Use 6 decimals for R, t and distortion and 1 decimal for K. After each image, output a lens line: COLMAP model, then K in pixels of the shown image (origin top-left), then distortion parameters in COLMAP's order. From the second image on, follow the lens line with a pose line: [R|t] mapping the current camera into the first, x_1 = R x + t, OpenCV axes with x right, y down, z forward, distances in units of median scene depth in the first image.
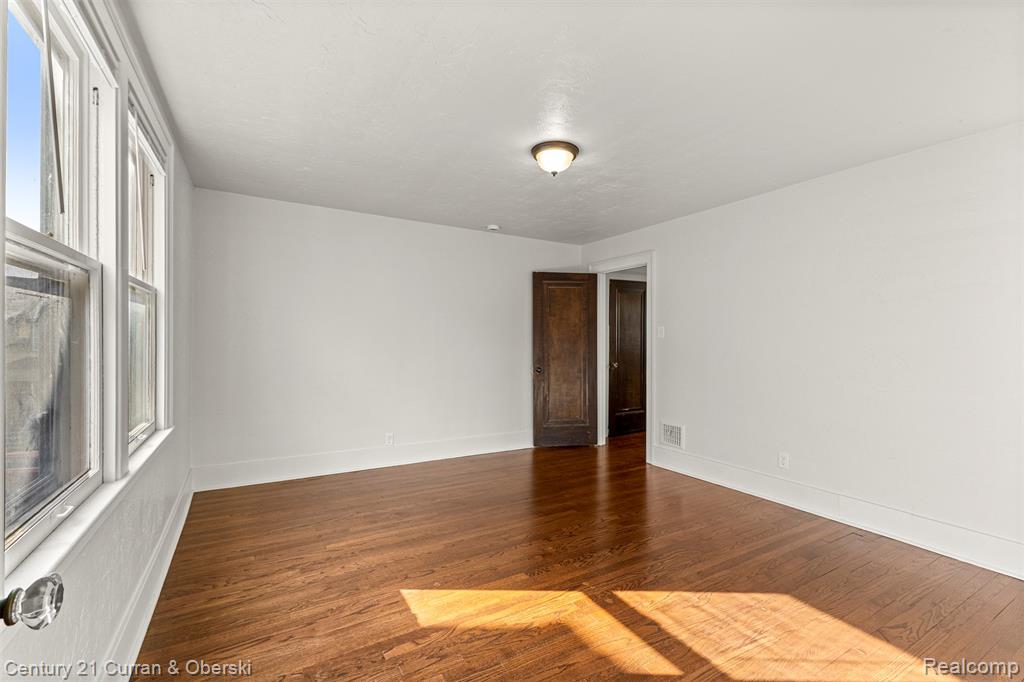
lens RADIAL K [[448.0, 0, 514.8], [0, 448.0, 336.0], [0, 0, 1]] dist [0.023286, 0.000359]
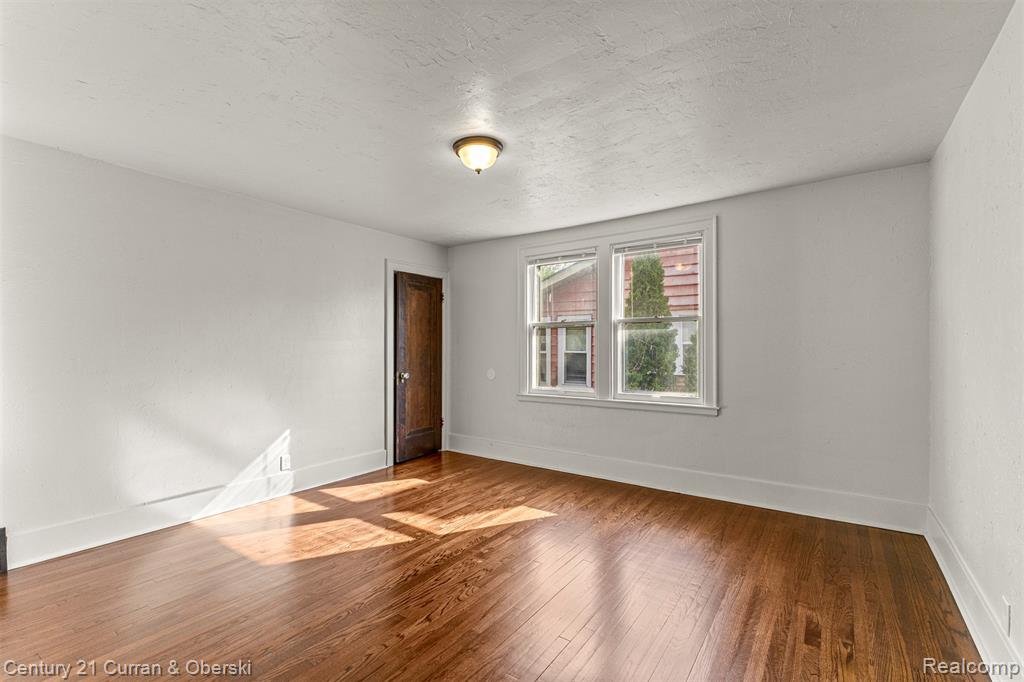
lens RADIAL K [[448.0, 0, 510.6], [0, 448.0, 347.3], [0, 0, 1]] dist [0.023286, 0.000359]
pose [[-0.912536, 0.001406, -0.408995, 0.516244], [0.002452, 0.999995, -0.002032, 0.017923], [0.408990, -0.002857, -0.912534, 2.389106]]
